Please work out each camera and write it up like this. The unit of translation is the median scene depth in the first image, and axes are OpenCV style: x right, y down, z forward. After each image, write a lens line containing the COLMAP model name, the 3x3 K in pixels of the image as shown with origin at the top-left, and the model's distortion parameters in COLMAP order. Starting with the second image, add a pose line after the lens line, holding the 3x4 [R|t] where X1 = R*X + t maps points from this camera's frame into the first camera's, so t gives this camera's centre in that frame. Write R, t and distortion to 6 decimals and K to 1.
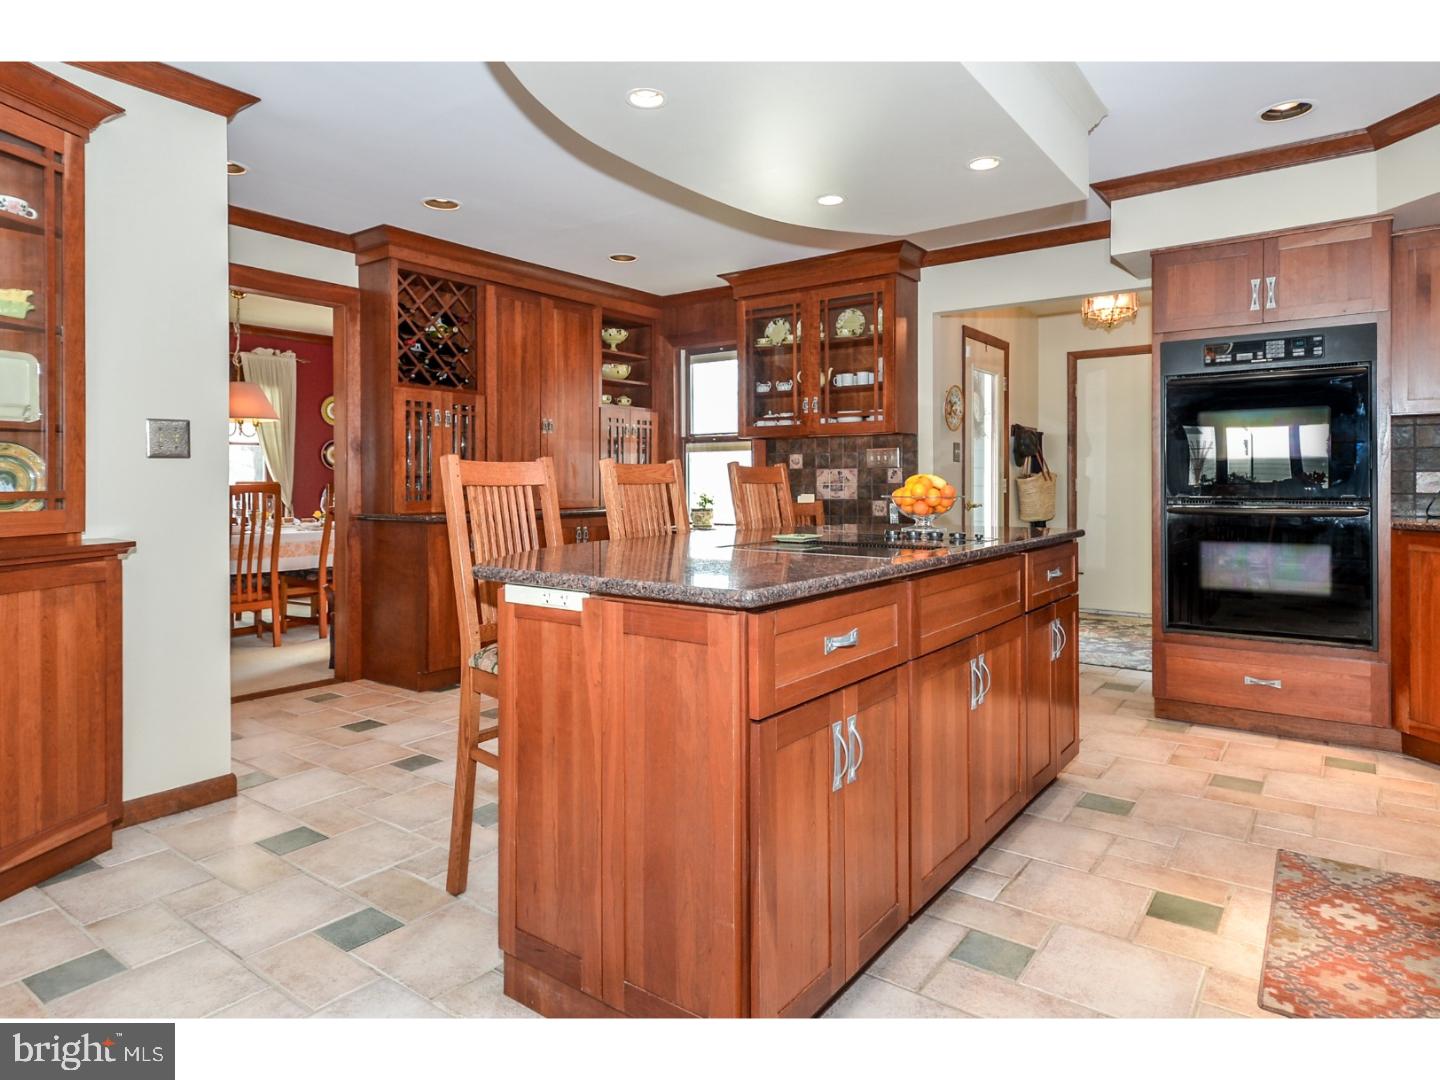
lens RADIAL K [[851.0, 0, 720.5], [0, 851.0, 471.3], [0, 0, 1]] dist [0.002598, -0.000641]
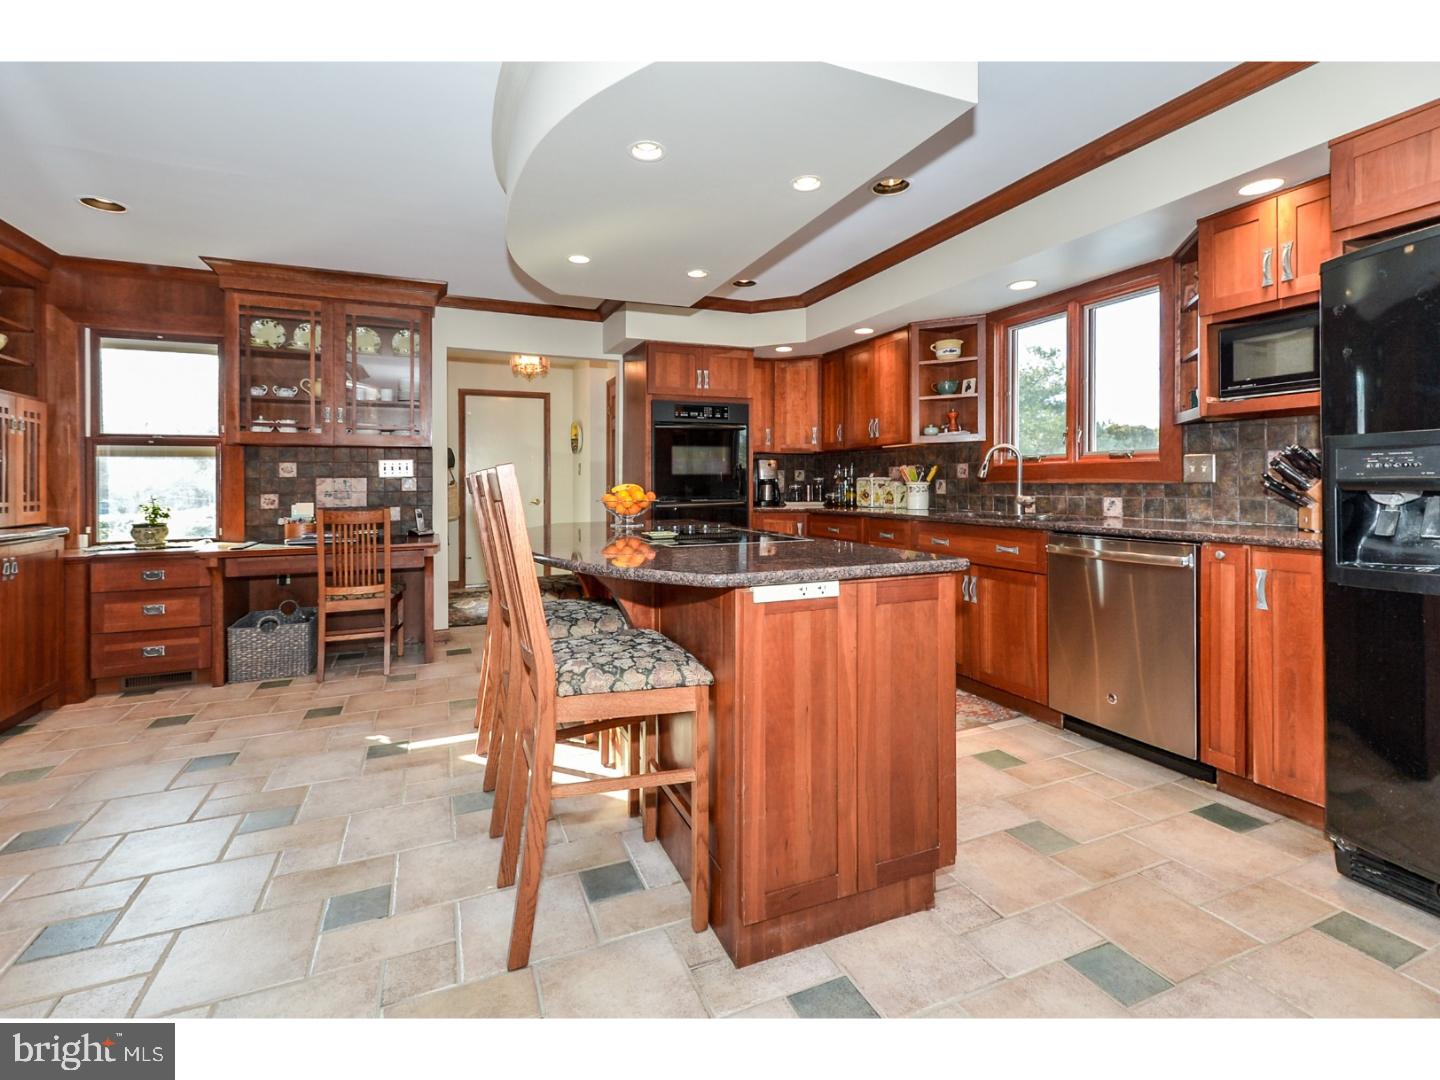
lens RADIAL K [[657.3, 0, 723.2], [0, 657.3, 470.5], [0, 0, 1]] dist [-0.000058, 0.000279]
pose [[0.494890, 0.015215, 0.868823, -0.338113], [-0.004309, 0.999877, -0.015055, -0.001929], [-0.868945, 0.003707, 0.494894, 0.204493]]
